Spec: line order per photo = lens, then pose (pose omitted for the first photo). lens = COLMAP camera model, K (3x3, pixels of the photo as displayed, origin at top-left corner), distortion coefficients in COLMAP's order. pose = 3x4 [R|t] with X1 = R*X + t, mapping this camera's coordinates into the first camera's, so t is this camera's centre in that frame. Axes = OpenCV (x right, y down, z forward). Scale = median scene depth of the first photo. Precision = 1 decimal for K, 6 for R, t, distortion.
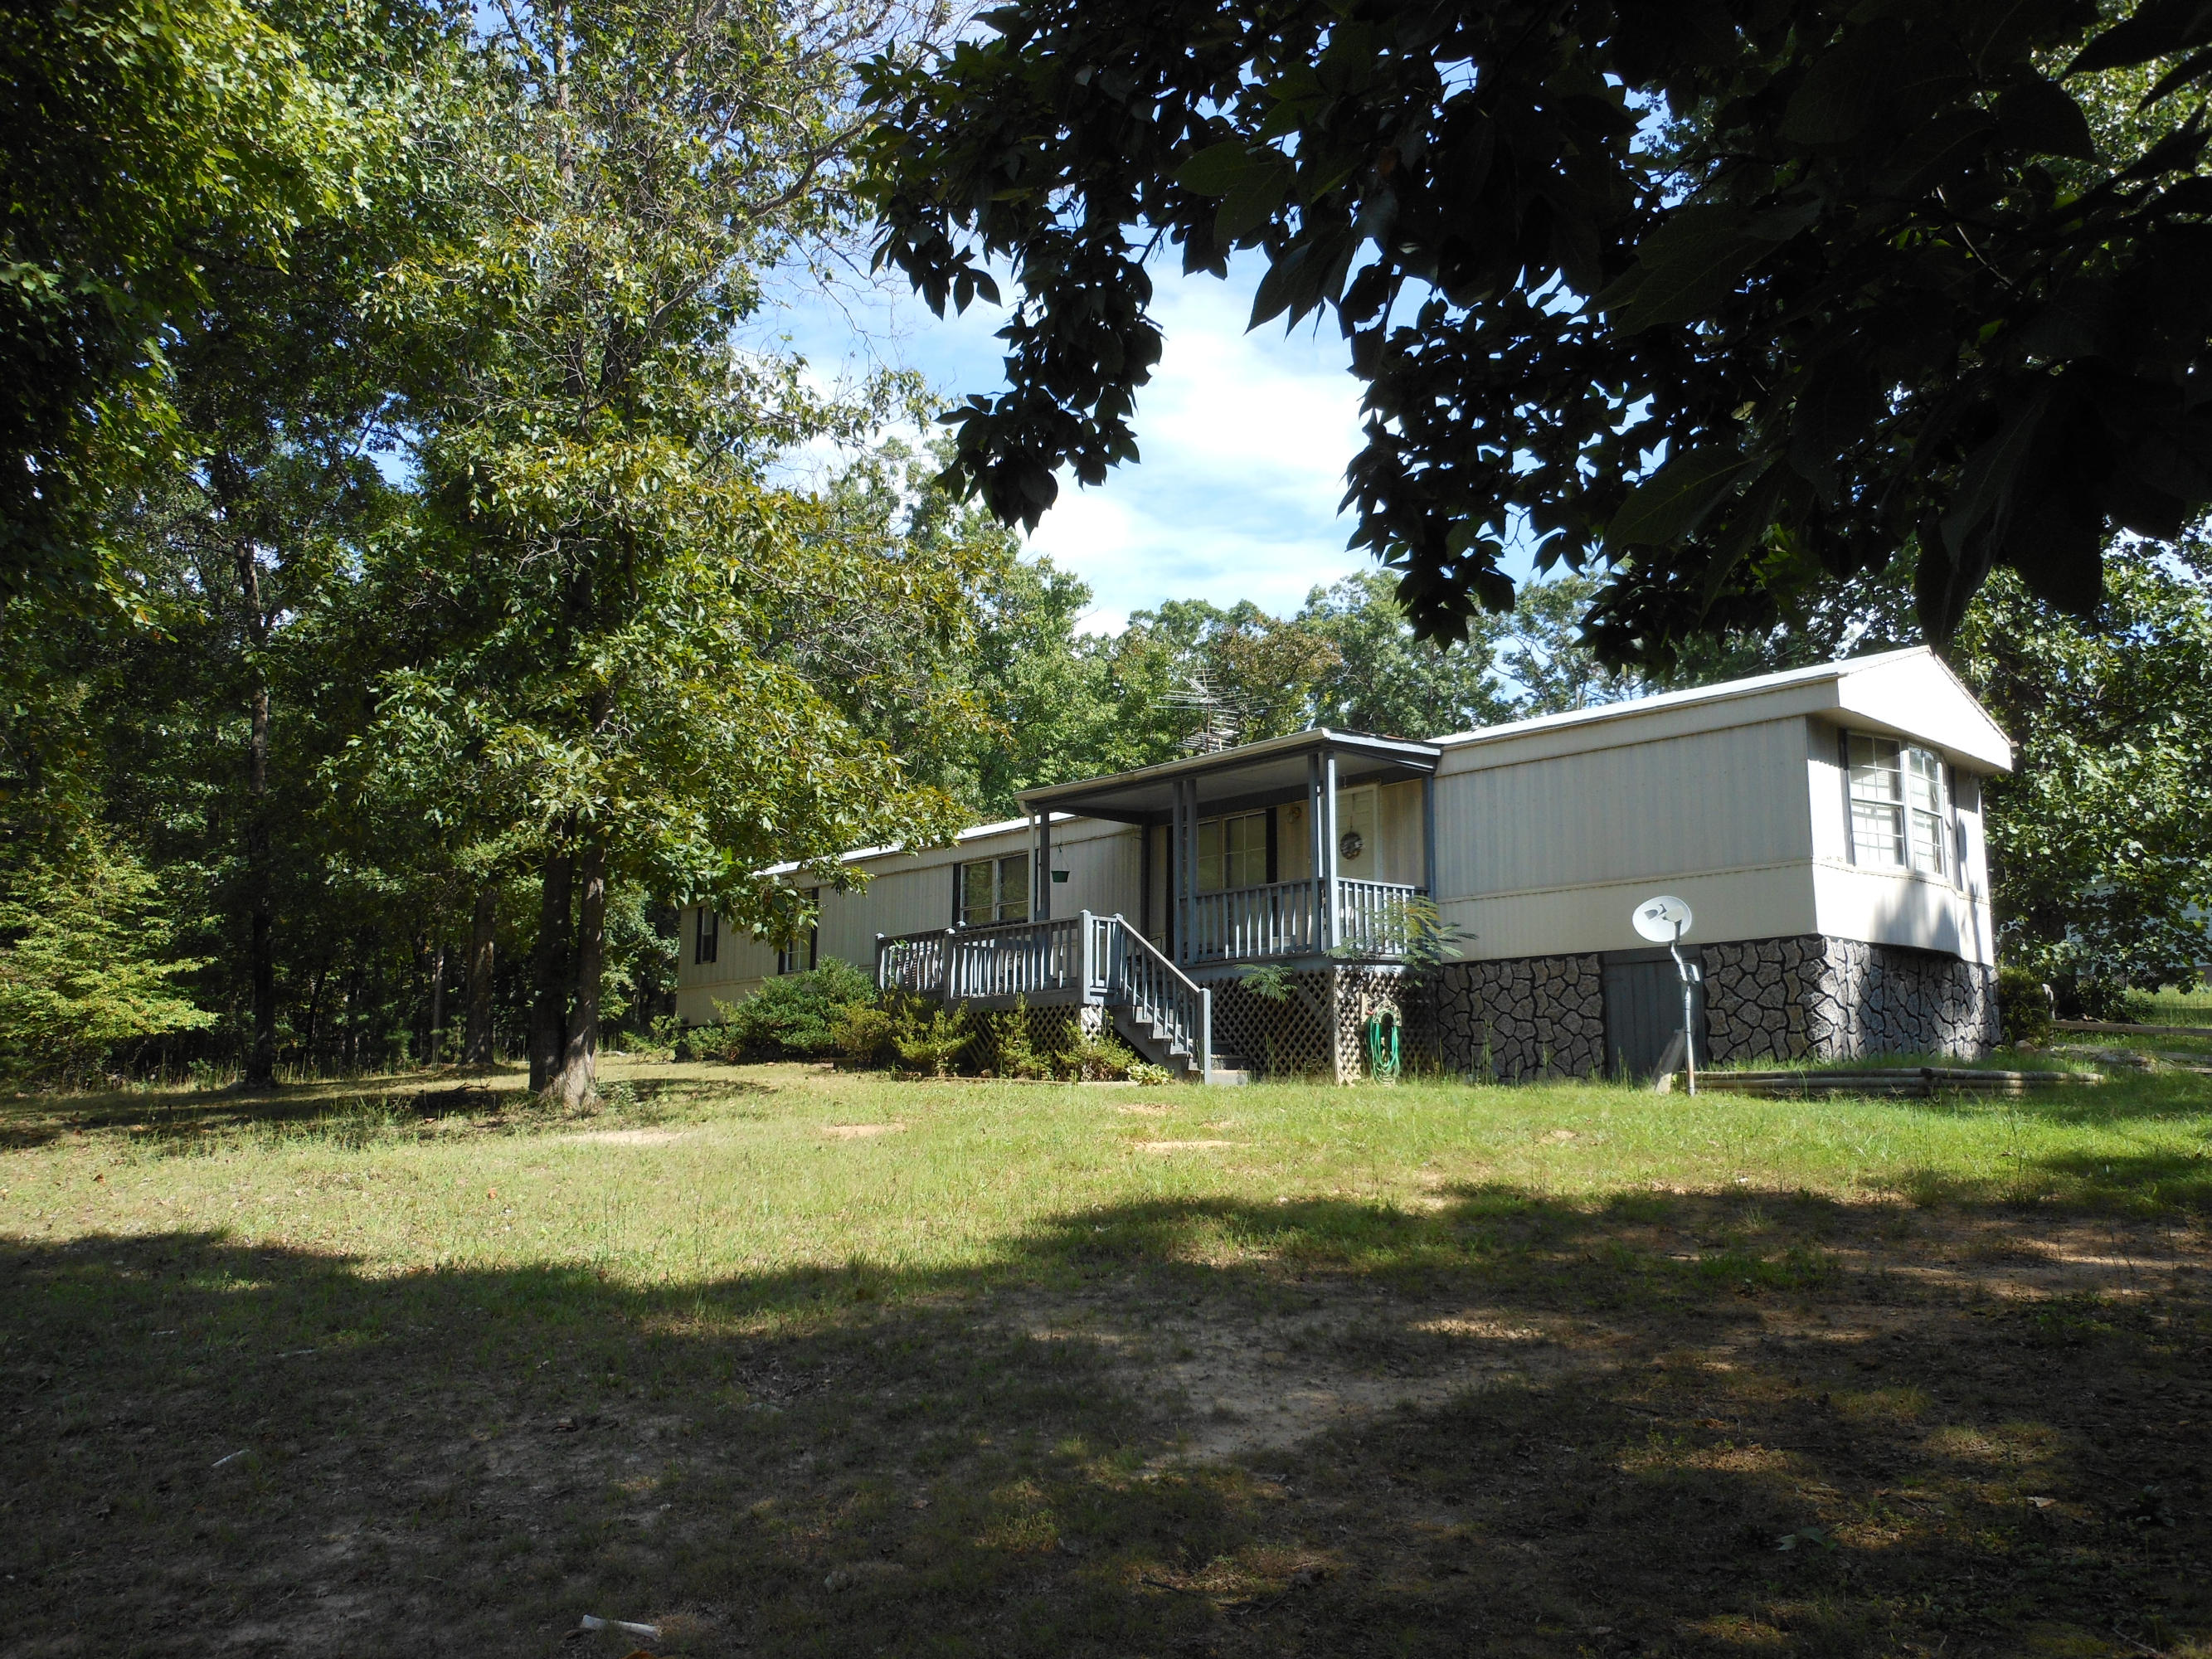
lens RADIAL K [[1820.7, 0, 1106.0], [0, 1820.7, 829.5], [0, 0, 1]] dist [-0.035248, 0.077405]
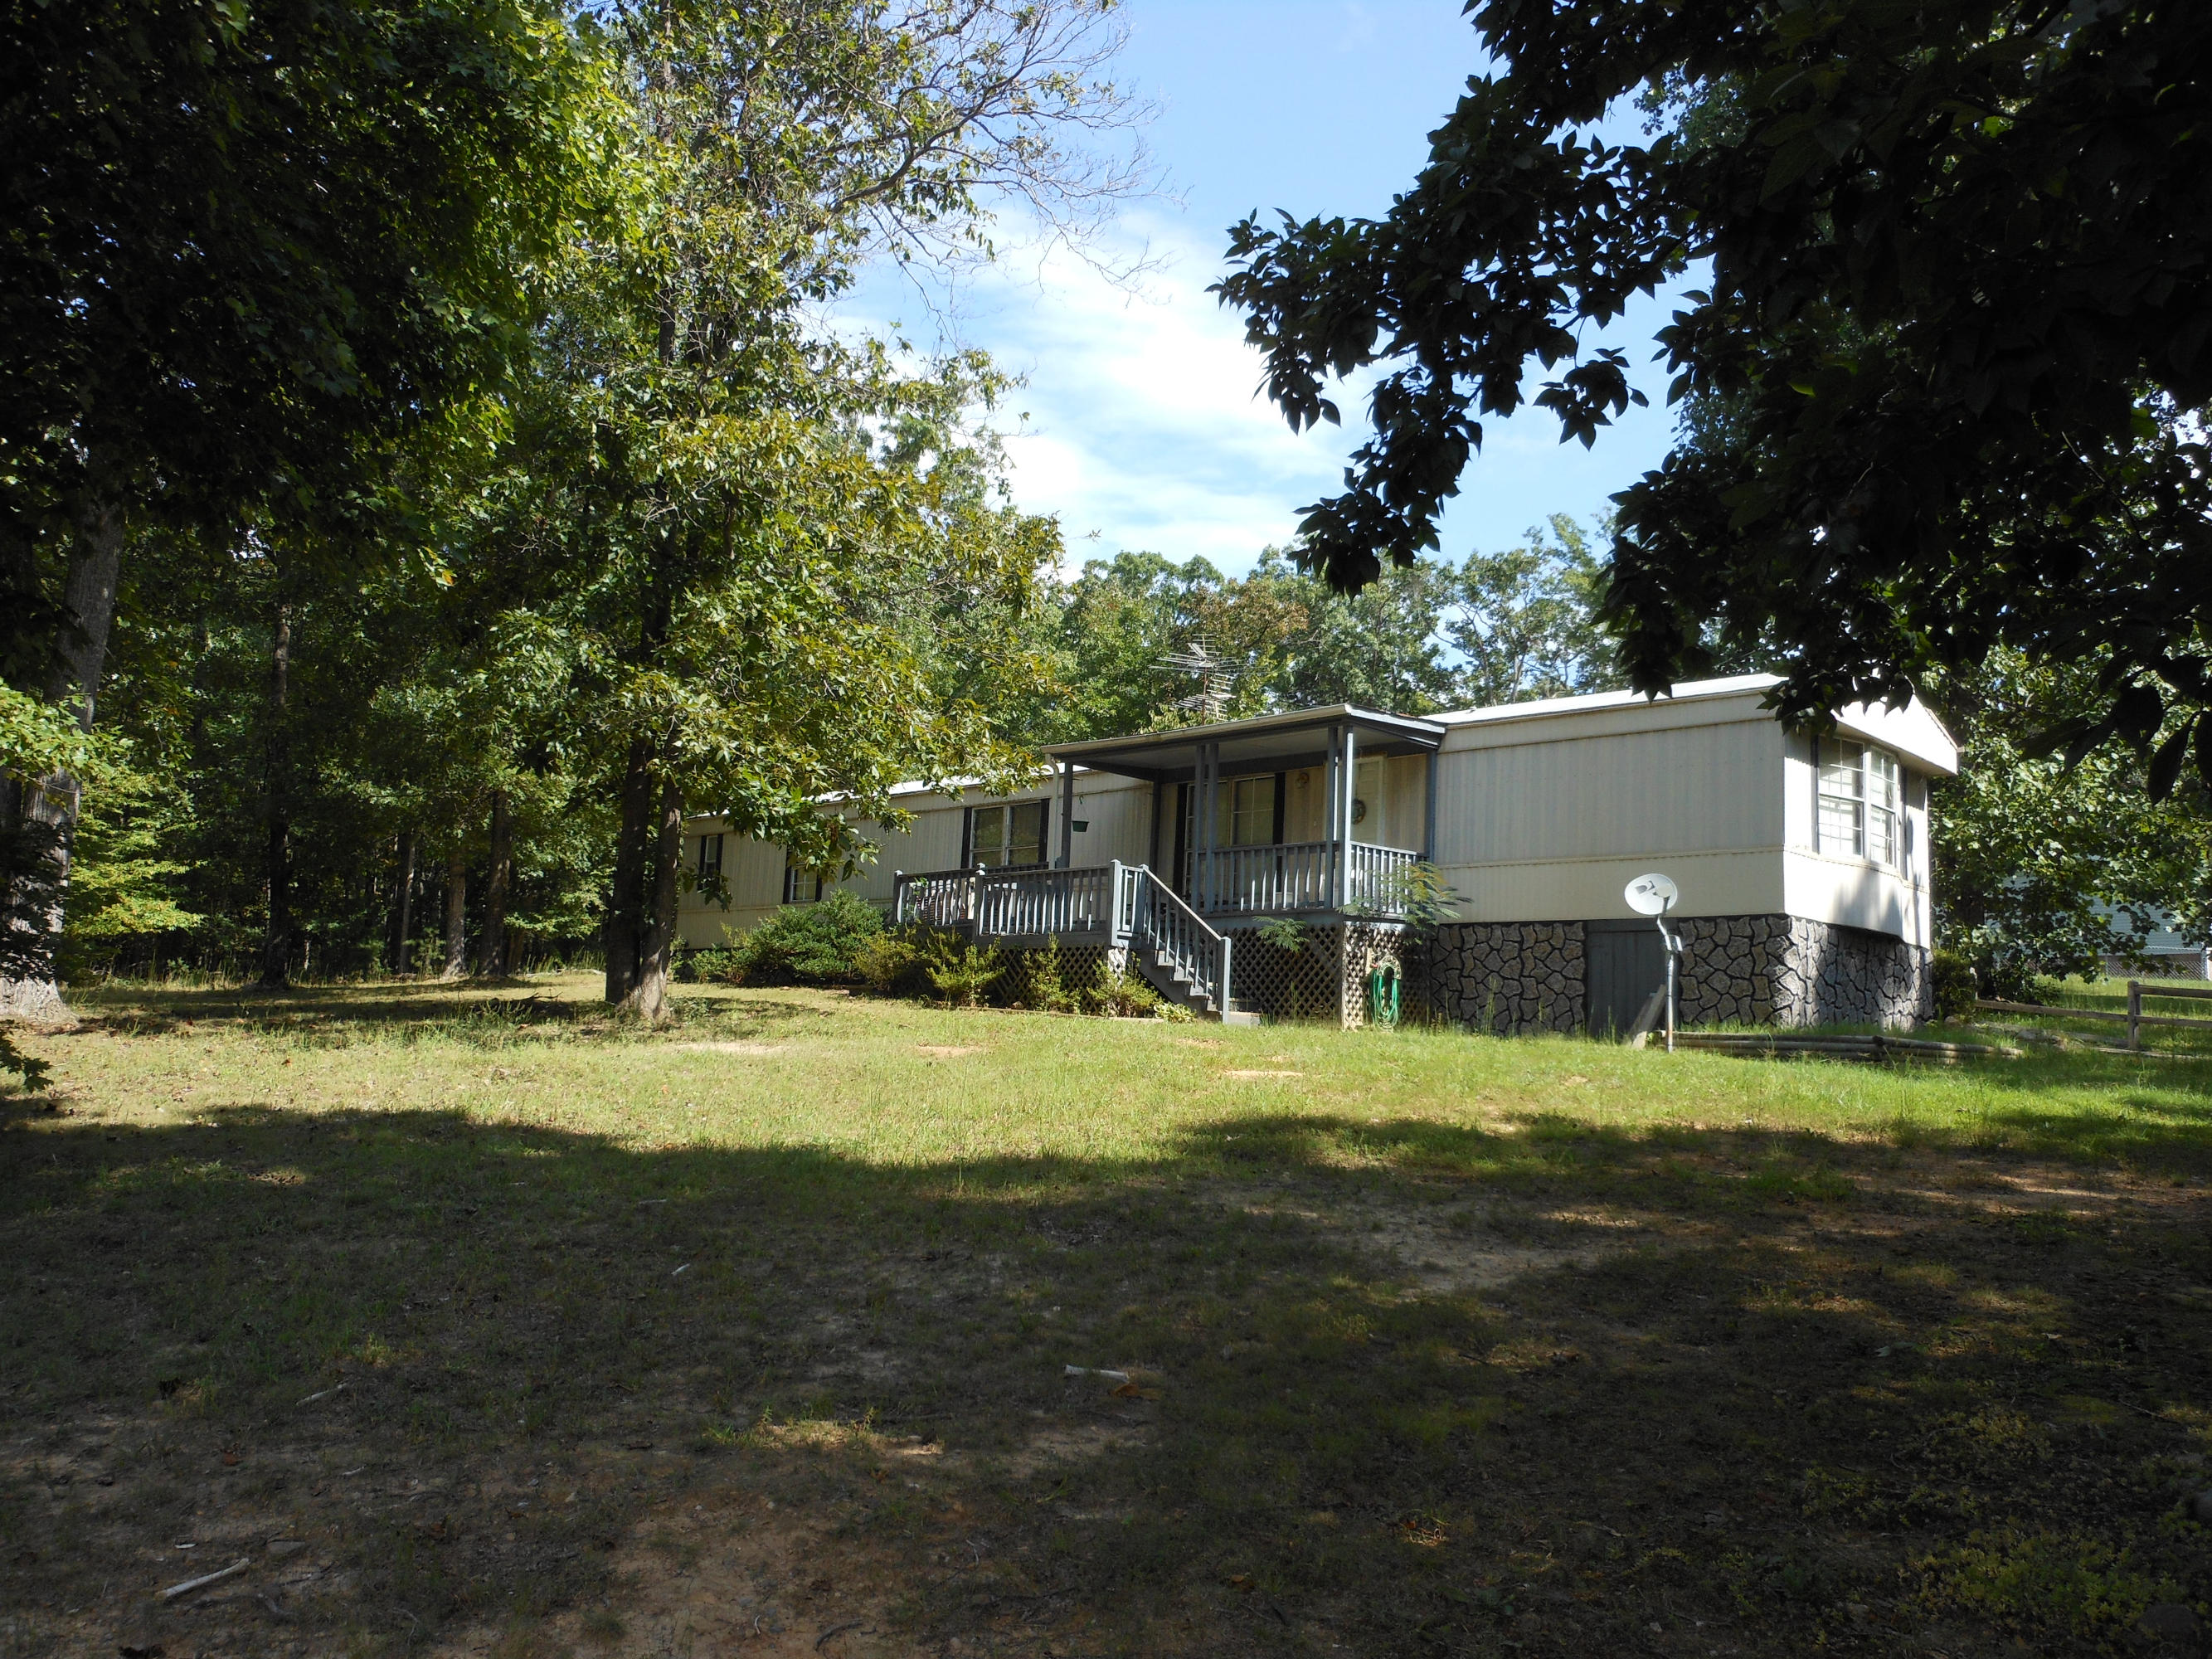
lens RADIAL K [[1820.7, 0, 1106.0], [0, 1820.7, 829.5], [0, 0, 1]] dist [-0.035248, 0.077405]
pose [[0.997718, 0.048343, 0.047130, -0.072214], [-0.049807, 0.998296, 0.030399, -0.006566], [-0.045580, -0.032677, 0.998426, -0.085693]]
